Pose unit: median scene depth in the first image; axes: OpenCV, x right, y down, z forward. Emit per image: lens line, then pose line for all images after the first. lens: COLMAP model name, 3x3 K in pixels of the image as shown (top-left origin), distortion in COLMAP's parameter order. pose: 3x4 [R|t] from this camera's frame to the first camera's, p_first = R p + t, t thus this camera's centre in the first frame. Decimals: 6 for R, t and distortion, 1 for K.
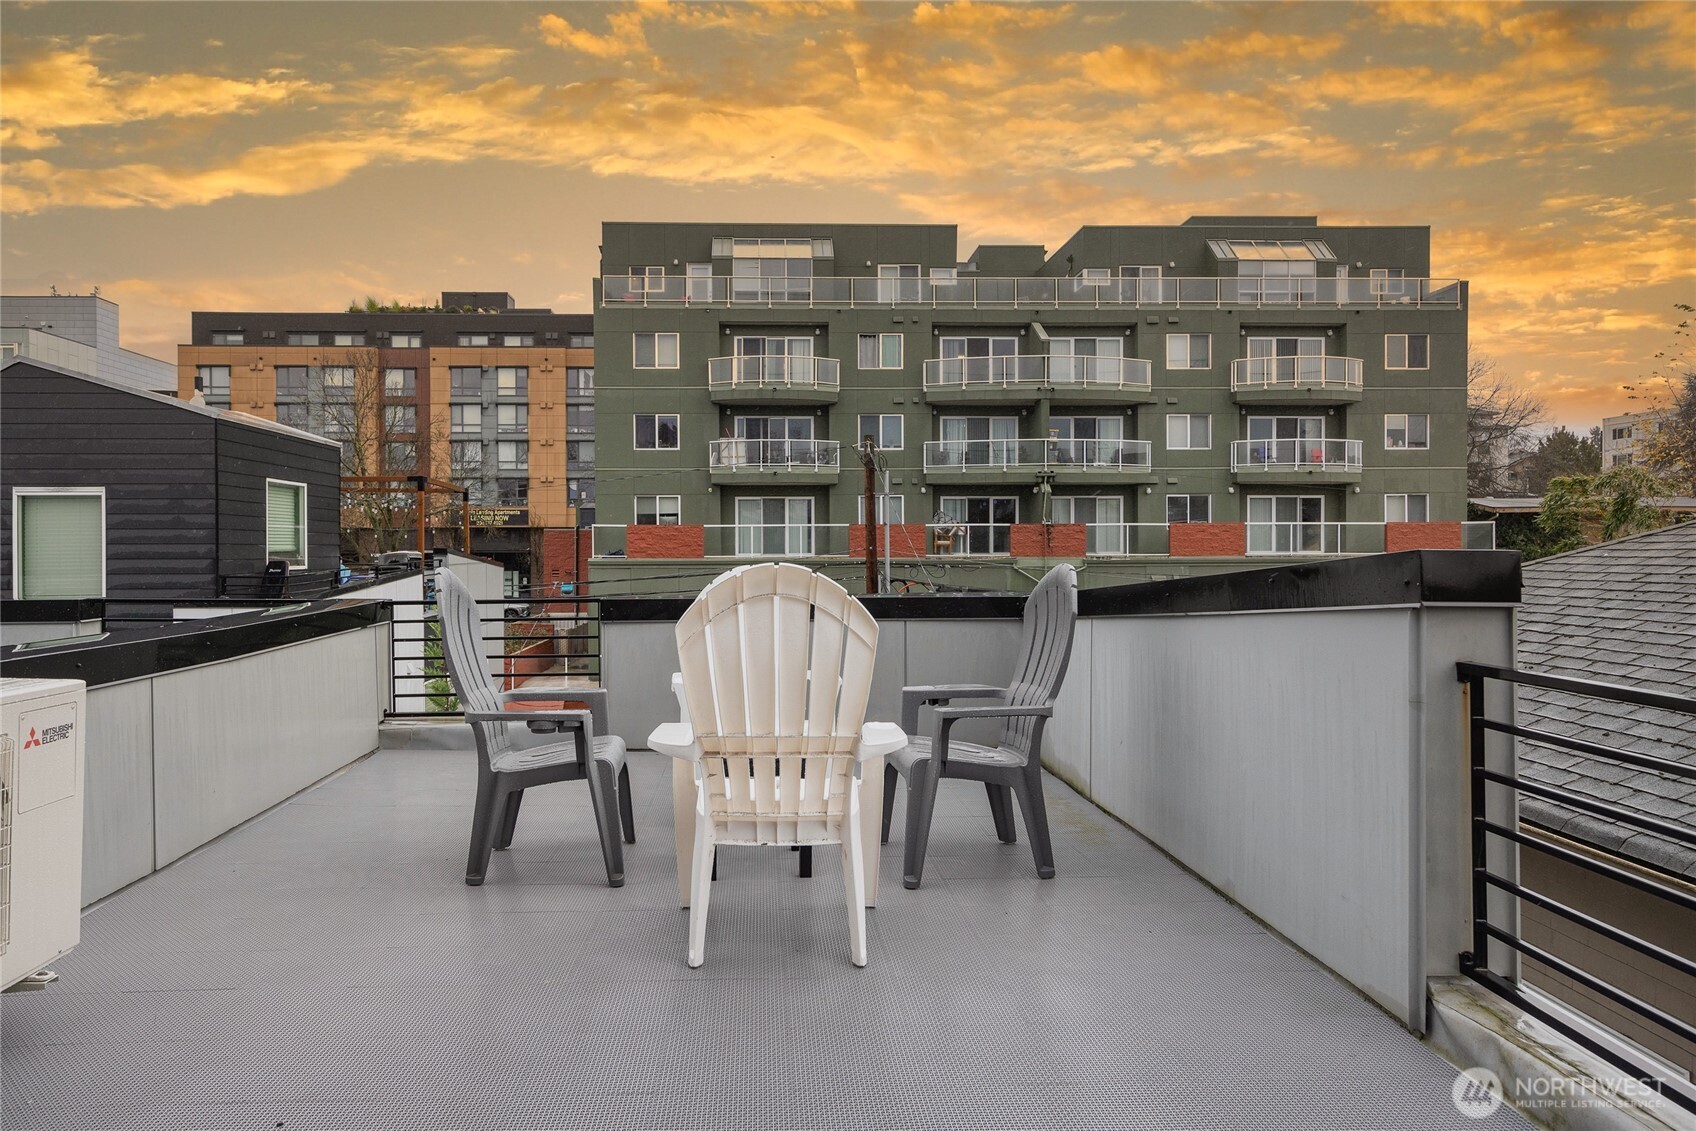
lens RADIAL K [[1015.1, 0, 846.6], [0, 1015.1, 562.6], [0, 0, 1]] dist [0.004433, 0.001084]
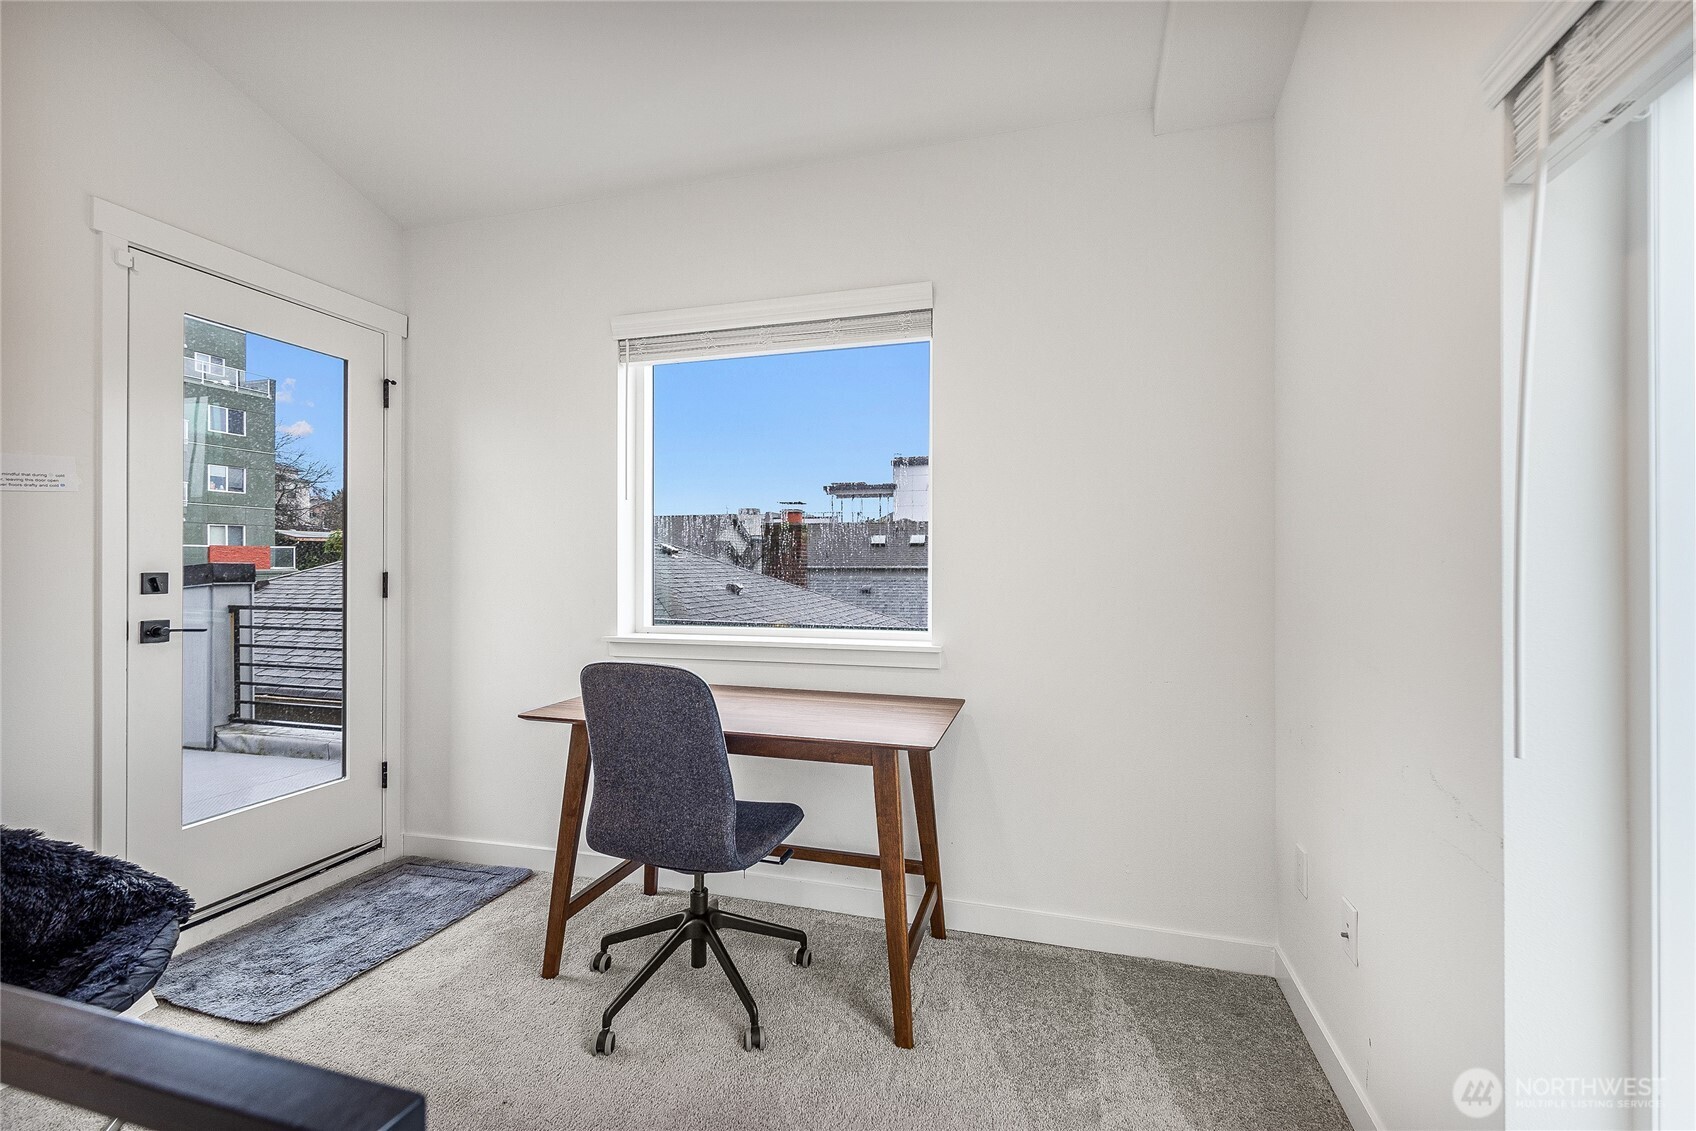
lens RADIAL K [[718.5, 0, 849.1], [0, 718.5, 567.5], [0, 0, 1]] dist [0.001997, 0.000231]
pose [[0.350925, 0.005488, 0.936387, -0.060280], [0.005047, 0.999957, -0.007752, 0.002096], [-0.936390, 0.007446, 0.350883, -0.120006]]
